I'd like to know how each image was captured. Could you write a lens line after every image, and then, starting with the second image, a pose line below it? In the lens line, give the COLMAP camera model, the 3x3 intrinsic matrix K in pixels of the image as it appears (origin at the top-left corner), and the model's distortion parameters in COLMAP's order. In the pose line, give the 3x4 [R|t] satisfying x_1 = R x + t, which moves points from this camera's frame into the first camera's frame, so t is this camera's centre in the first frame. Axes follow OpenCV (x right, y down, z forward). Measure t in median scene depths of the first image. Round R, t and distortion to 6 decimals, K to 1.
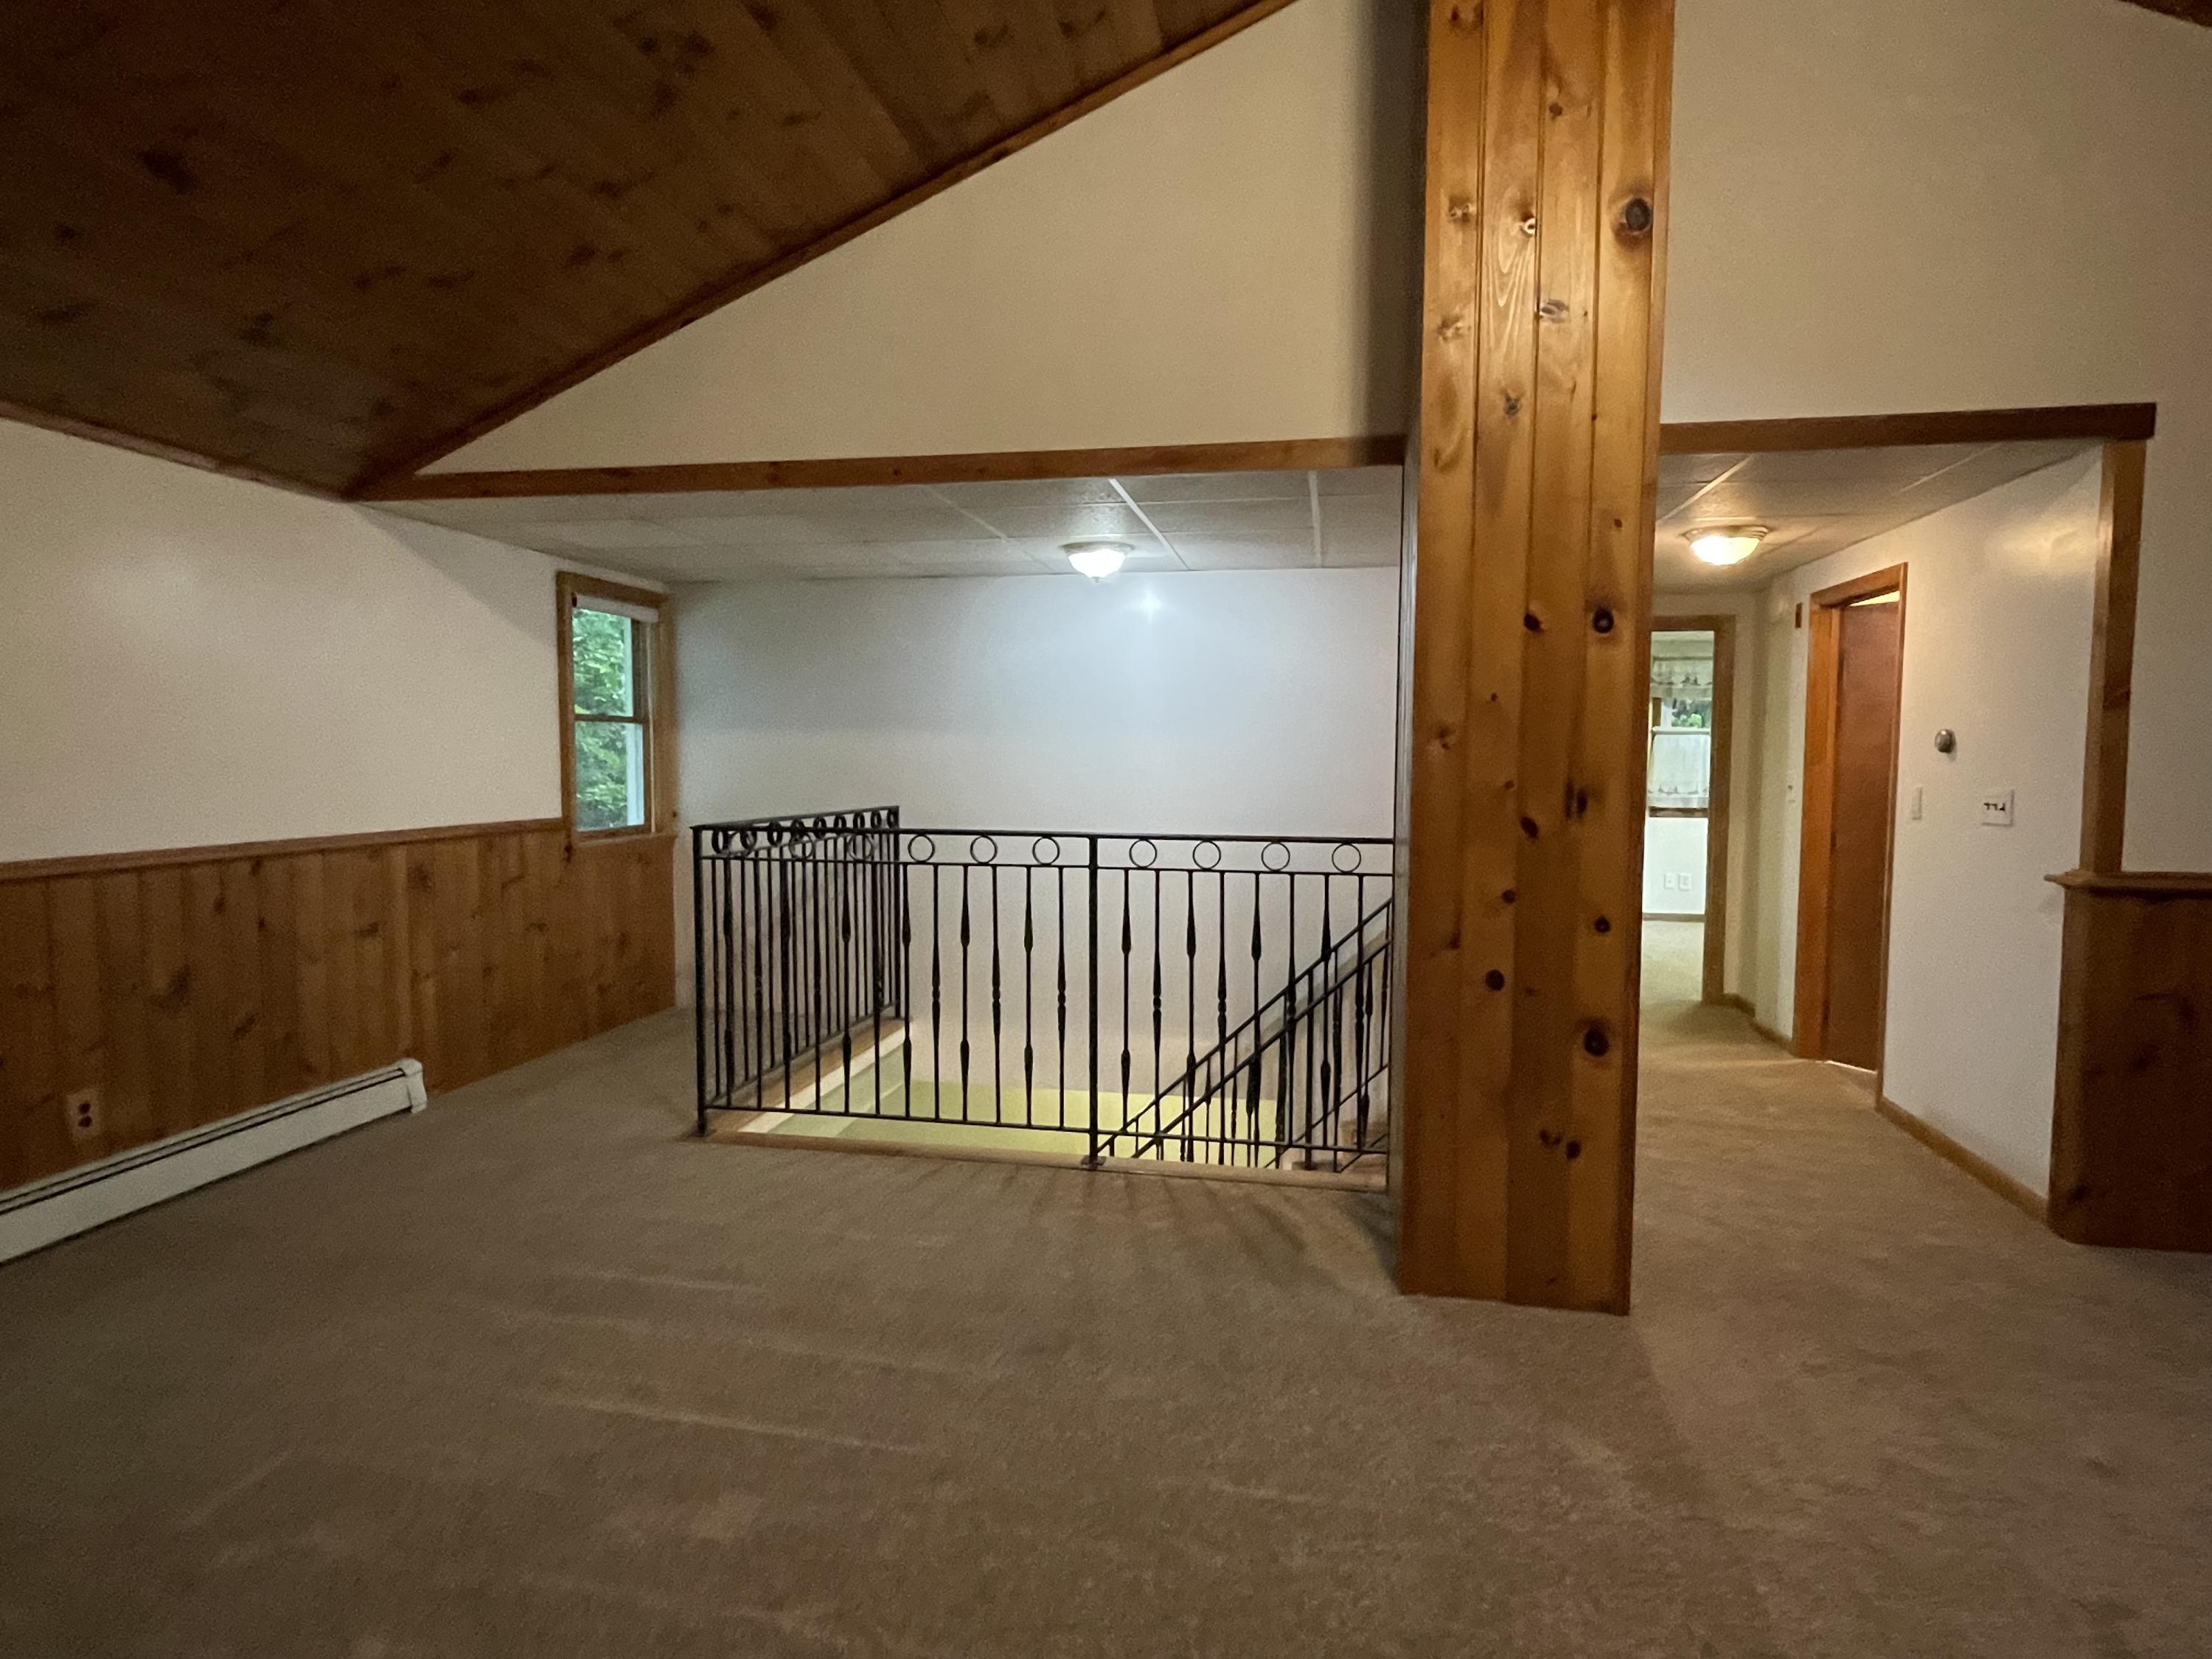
lens RADIAL K [[1236.6, 0, 1105.6], [0, 1236.6, 830.7], [0, 0, 1]] dist [0.003194, 0.000735]
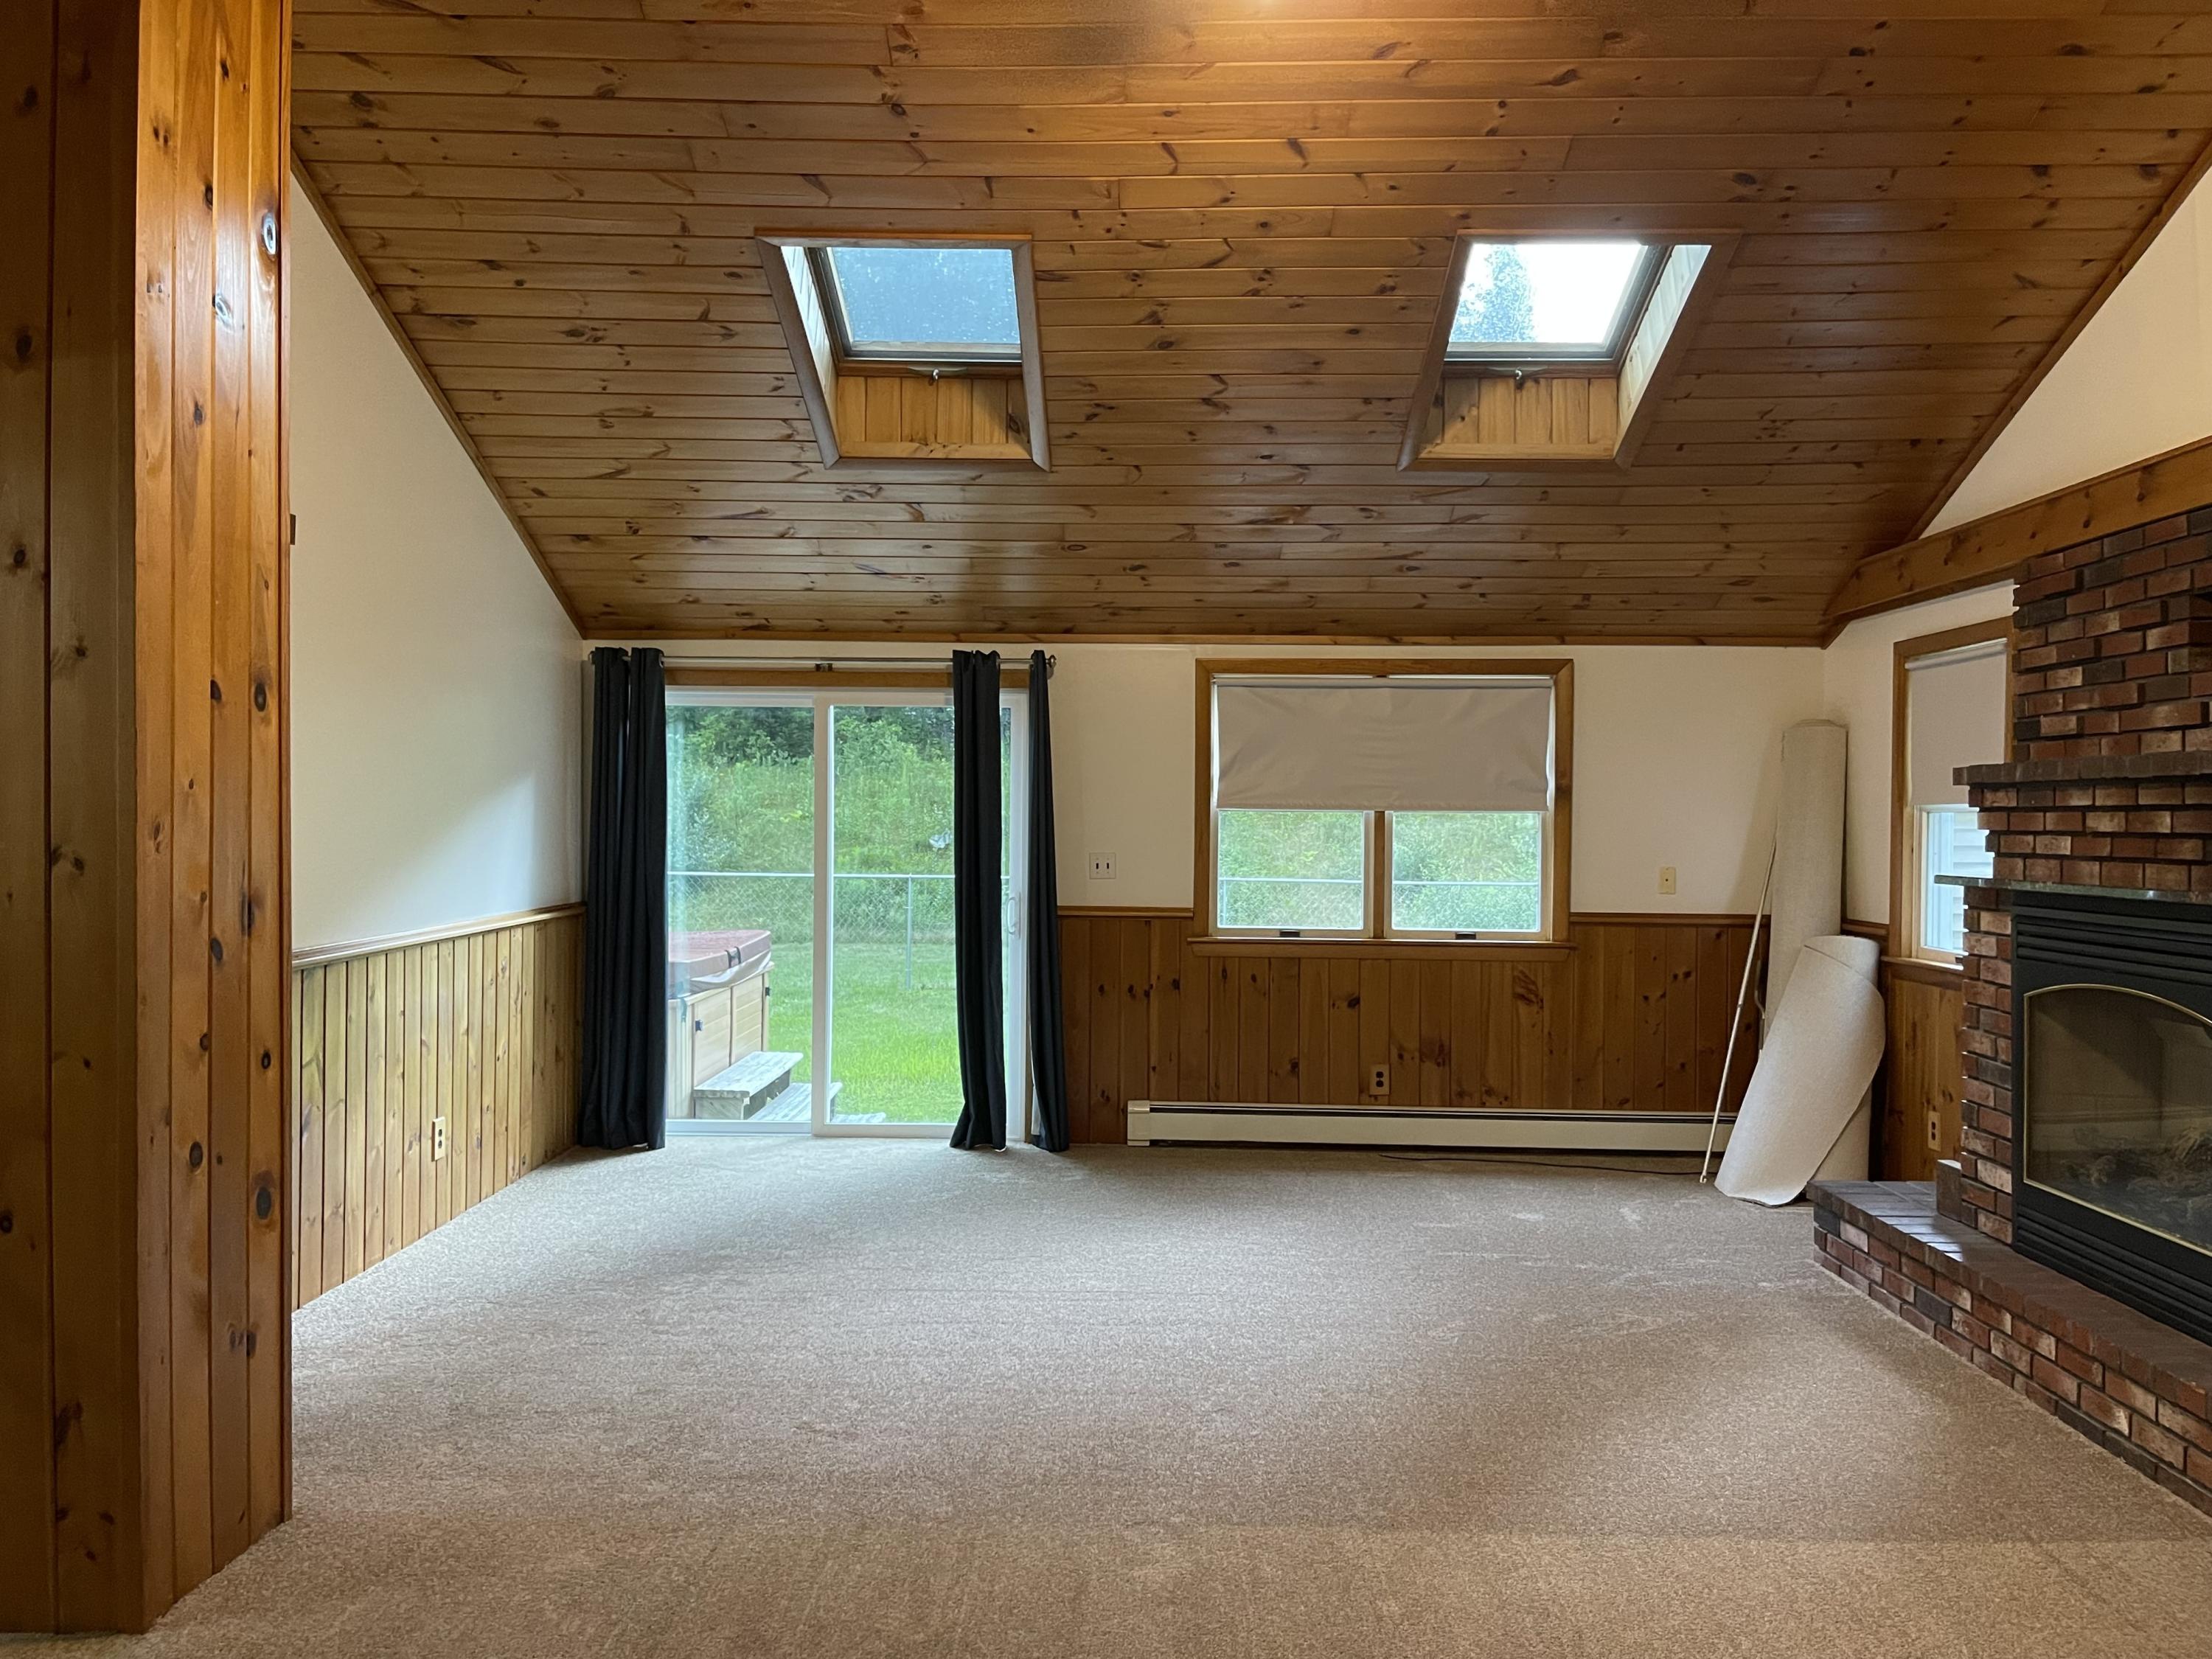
lens RADIAL K [[1682.3, 0, 1104.7], [0, 1682.3, 830.0], [0, 0, 1]] dist [-0.009844, -0.003808]
pose [[-0.159371, -0.012440, 0.987140, -0.809517], [0.054367, 0.998293, 0.021358, -0.071935], [-0.985721, 0.057072, -0.158422, 0.618428]]
